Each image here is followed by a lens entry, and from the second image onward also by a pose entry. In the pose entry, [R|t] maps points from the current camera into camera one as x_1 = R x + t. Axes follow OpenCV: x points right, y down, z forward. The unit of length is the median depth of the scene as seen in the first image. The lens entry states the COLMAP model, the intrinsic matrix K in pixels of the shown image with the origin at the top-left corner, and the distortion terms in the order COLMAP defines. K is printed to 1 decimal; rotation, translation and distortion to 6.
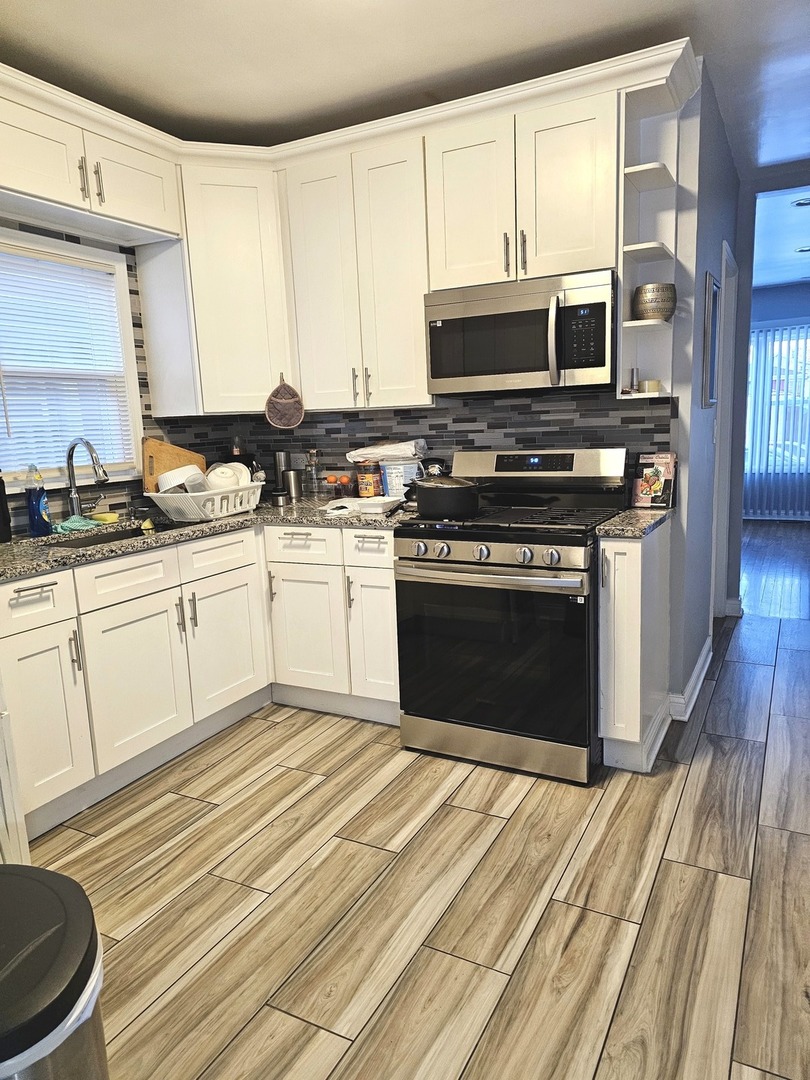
lens RADIAL K [[726.5, 0, 403.9], [0, 726.5, 552.7], [0, 0, 1]] dist [0.038416, -0.026329]
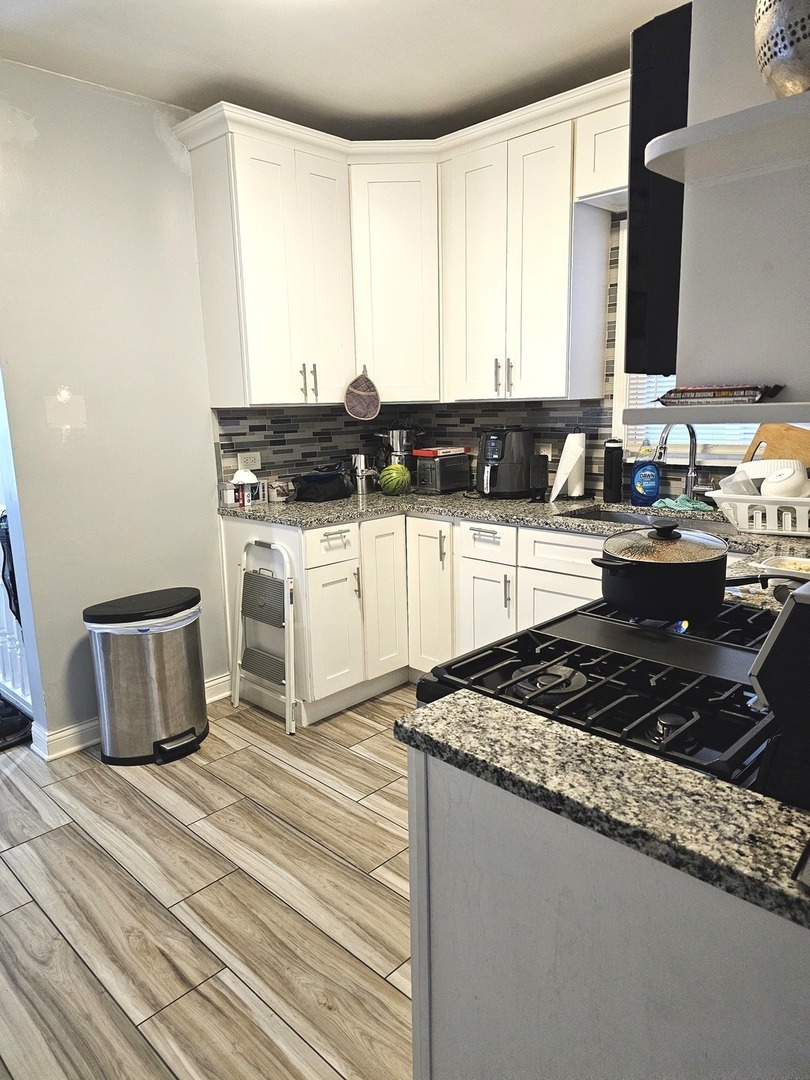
lens RADIAL K [[726.5, 0, 405.4], [0, 726.5, 541.2], [0, 0, 1]] dist [0.038416, -0.026329]
pose [[-0.277751, 0.233451, -0.931856, 0.814510], [-0.135530, 0.950798, 0.278593, -0.298378], [0.951045, 0.203674, -0.232446, 1.233687]]
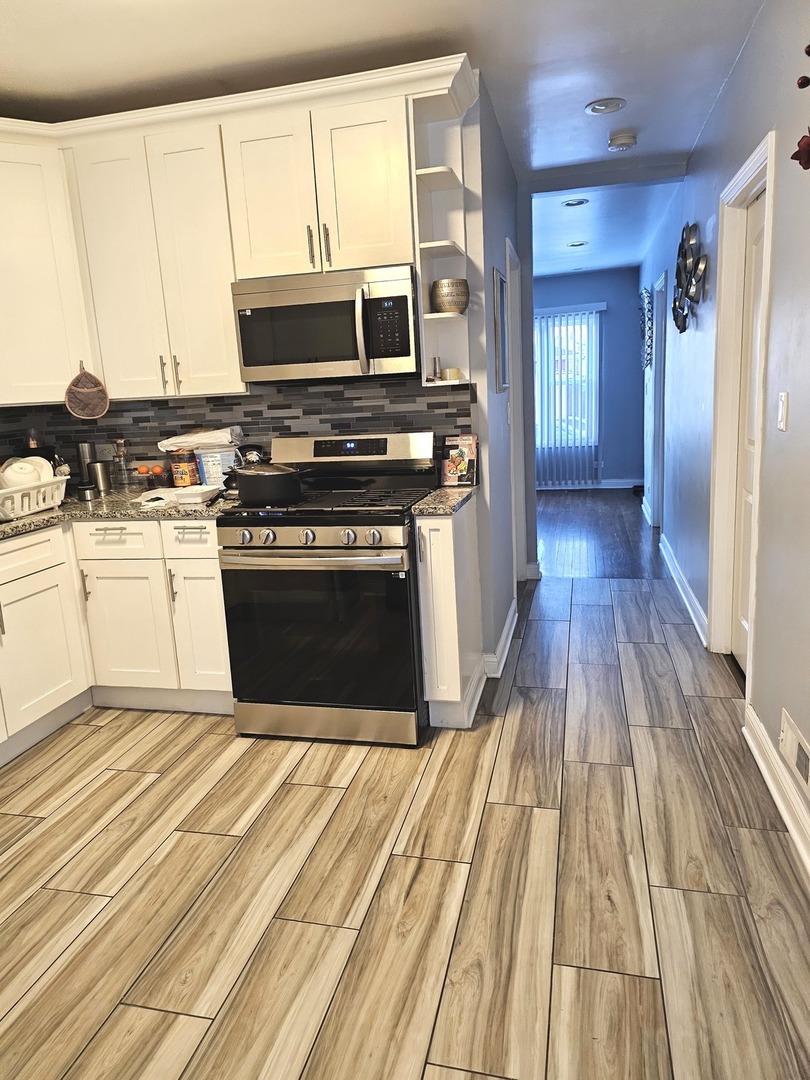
lens RADIAL K [[726.5, 0, 386.2], [0, 726.5, 552.1], [0, 0, 1]] dist [0.038416, -0.026329]
pose [[0.972565, -0.066642, 0.222881, -0.014654], [0.061433, 0.997653, 0.030232, -0.002676], [-0.224373, -0.015710, 0.974377, -0.034325]]
